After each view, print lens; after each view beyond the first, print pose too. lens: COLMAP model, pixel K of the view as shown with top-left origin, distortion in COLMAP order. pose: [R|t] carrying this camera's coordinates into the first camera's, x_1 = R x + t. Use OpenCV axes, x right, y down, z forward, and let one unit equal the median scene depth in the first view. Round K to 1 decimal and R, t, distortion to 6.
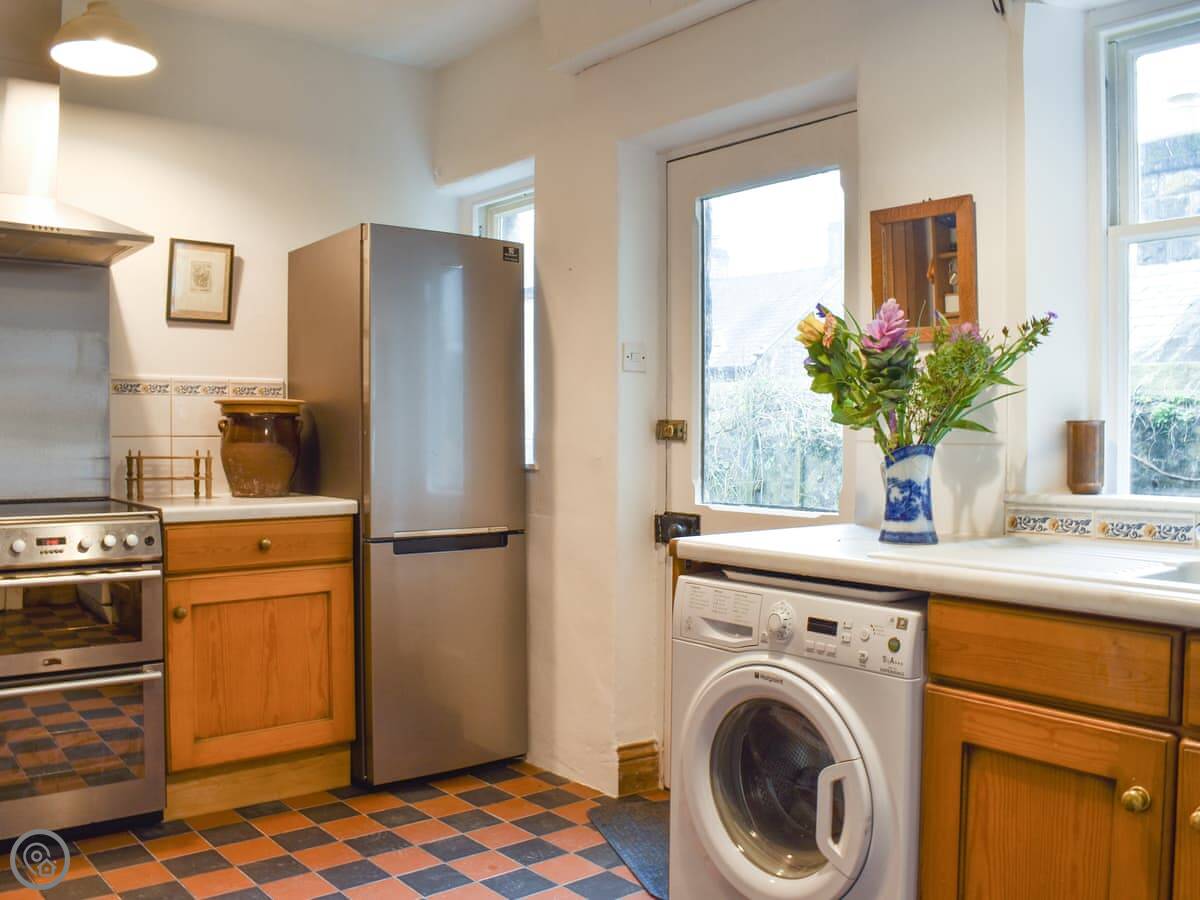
lens RADIAL K [[1111.6, 0, 601.5], [0, 1111.6, 430.0], [0, 0, 1]] dist [-0.077919, -0.003795]
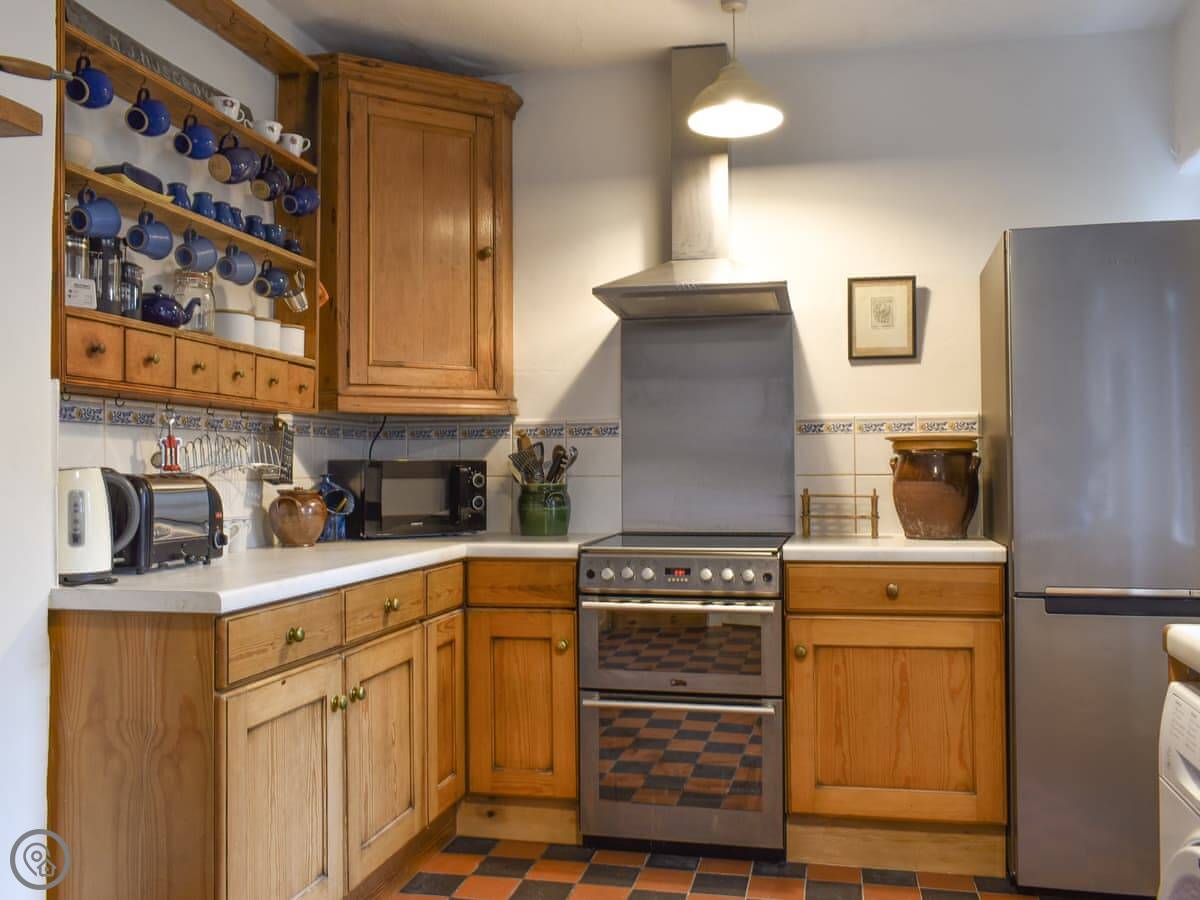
lens RADIAL K [[1086.5, 0, 598.9], [0, 1086.5, 429.5], [0, 0, 1]] dist [-0.003783, 0.001144]
pose [[0.622118, -0.037030, -0.782048, 0.254637], [0.008598, 0.999144, -0.040470, 0.002614], [0.782877, 0.018453, 0.621903, 0.212965]]
